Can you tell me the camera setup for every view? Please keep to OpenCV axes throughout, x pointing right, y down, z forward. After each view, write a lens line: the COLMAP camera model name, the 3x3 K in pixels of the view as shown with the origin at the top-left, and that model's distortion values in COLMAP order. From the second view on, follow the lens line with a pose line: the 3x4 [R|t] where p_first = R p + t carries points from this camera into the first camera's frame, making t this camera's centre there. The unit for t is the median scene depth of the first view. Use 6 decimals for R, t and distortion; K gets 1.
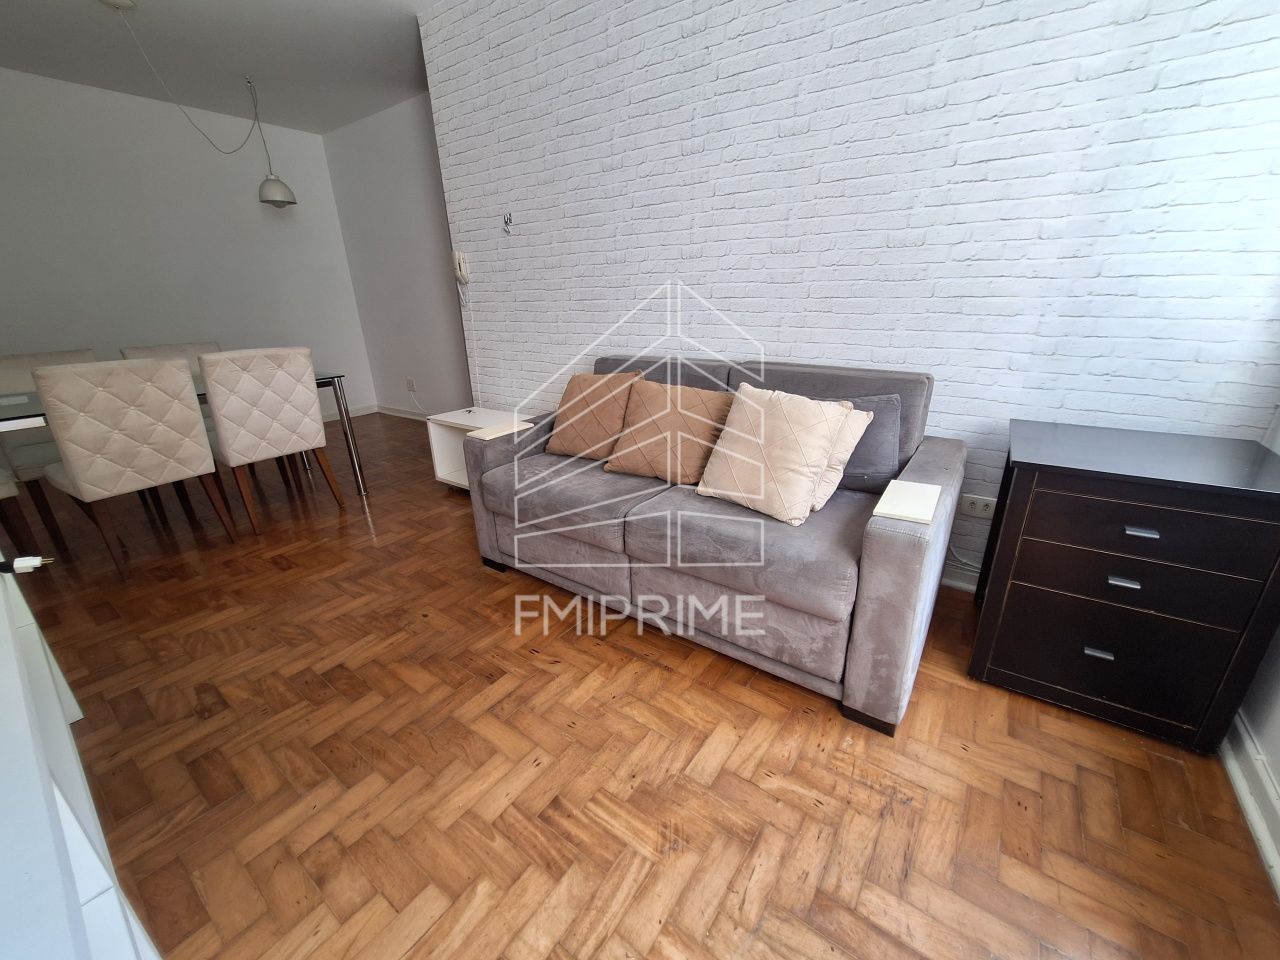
lens RADIAL K [[506.7, 0, 647.2], [0, 506.7, 487.1], [0, 0, 1]] dist [-0.006844, 0.001378]
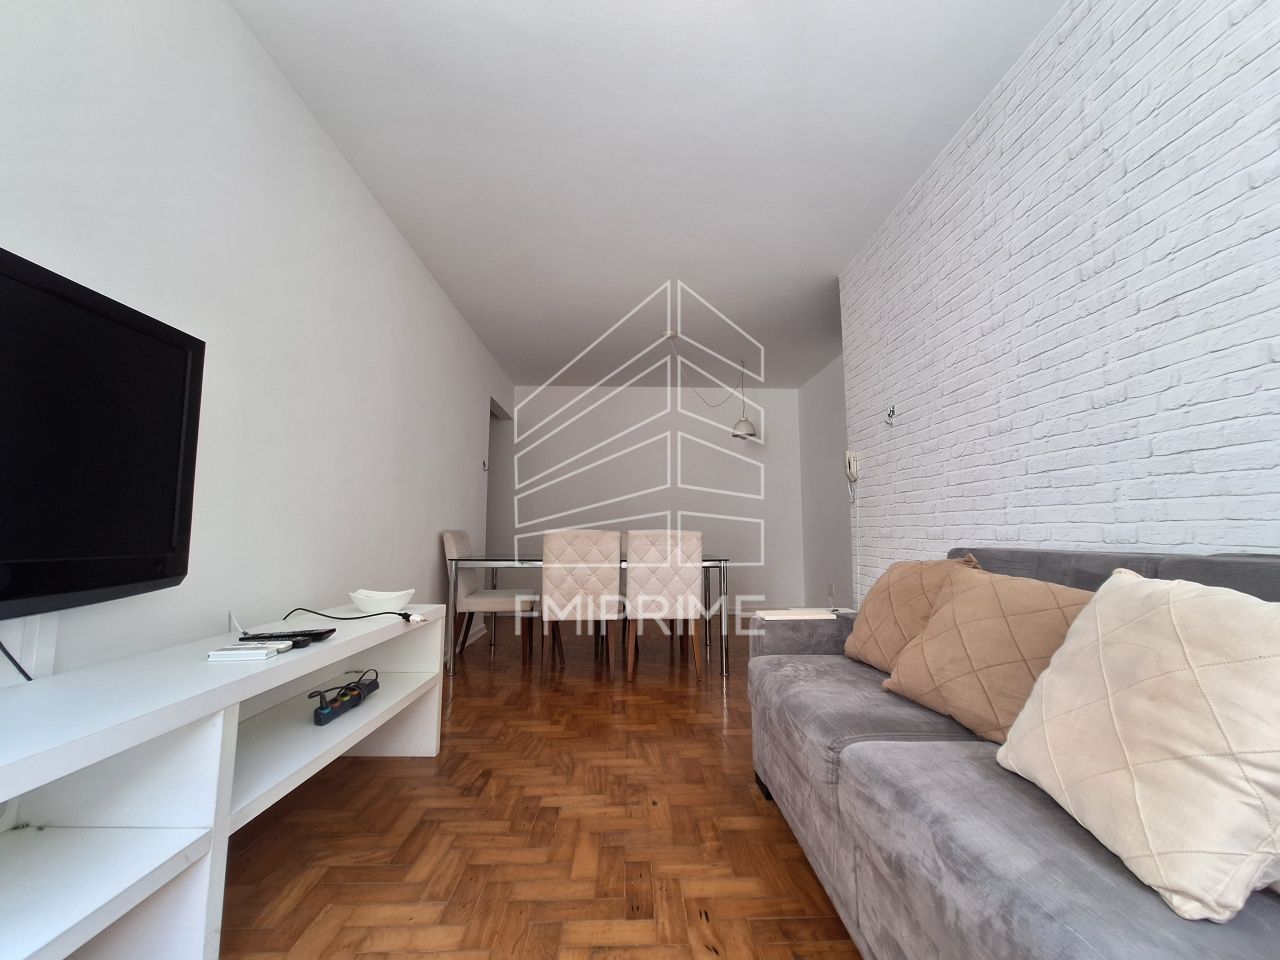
lens RADIAL K [[506.7, 0, 639.6], [0, 506.7, 480.9], [0, 0, 1]] dist [-0.006844, 0.001378]
pose [[0.603730, -0.060253, -0.794909, 0.311214], [-0.292486, 0.910859, -0.291184, 0.008184], [0.741594, 0.408296, 0.532289, 0.320161]]
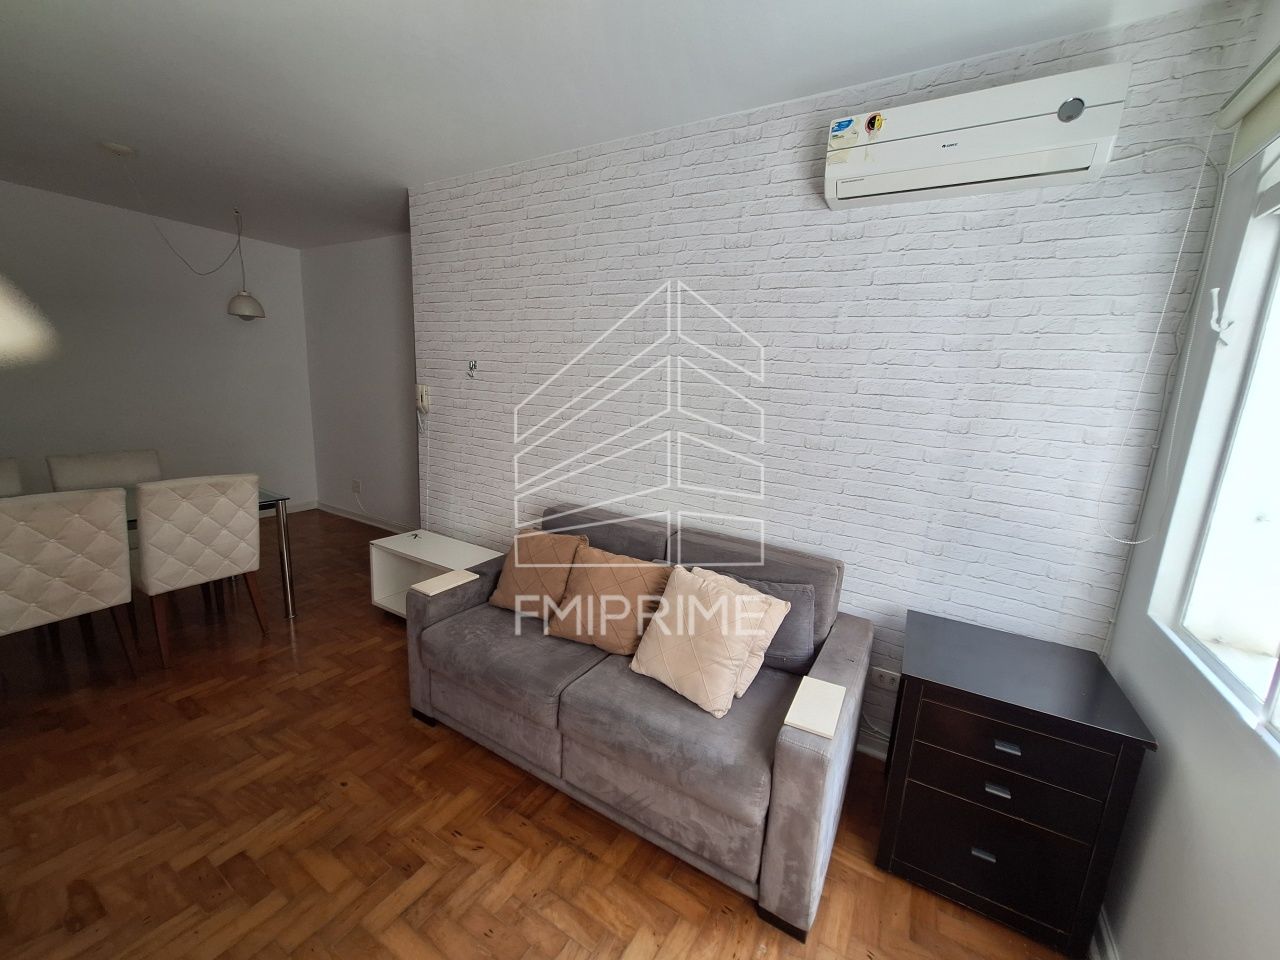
lens RADIAL K [[506.7, 0, 648.0], [0, 506.7, 485.3], [0, 0, 1]] dist [-0.006844, 0.001378]
pose [[0.993307, 0.059924, 0.098746, 0.006628], [-0.043359, 0.985823, -0.162087, -0.196616], [-0.107059, 0.156721, 0.981823, -0.101363]]
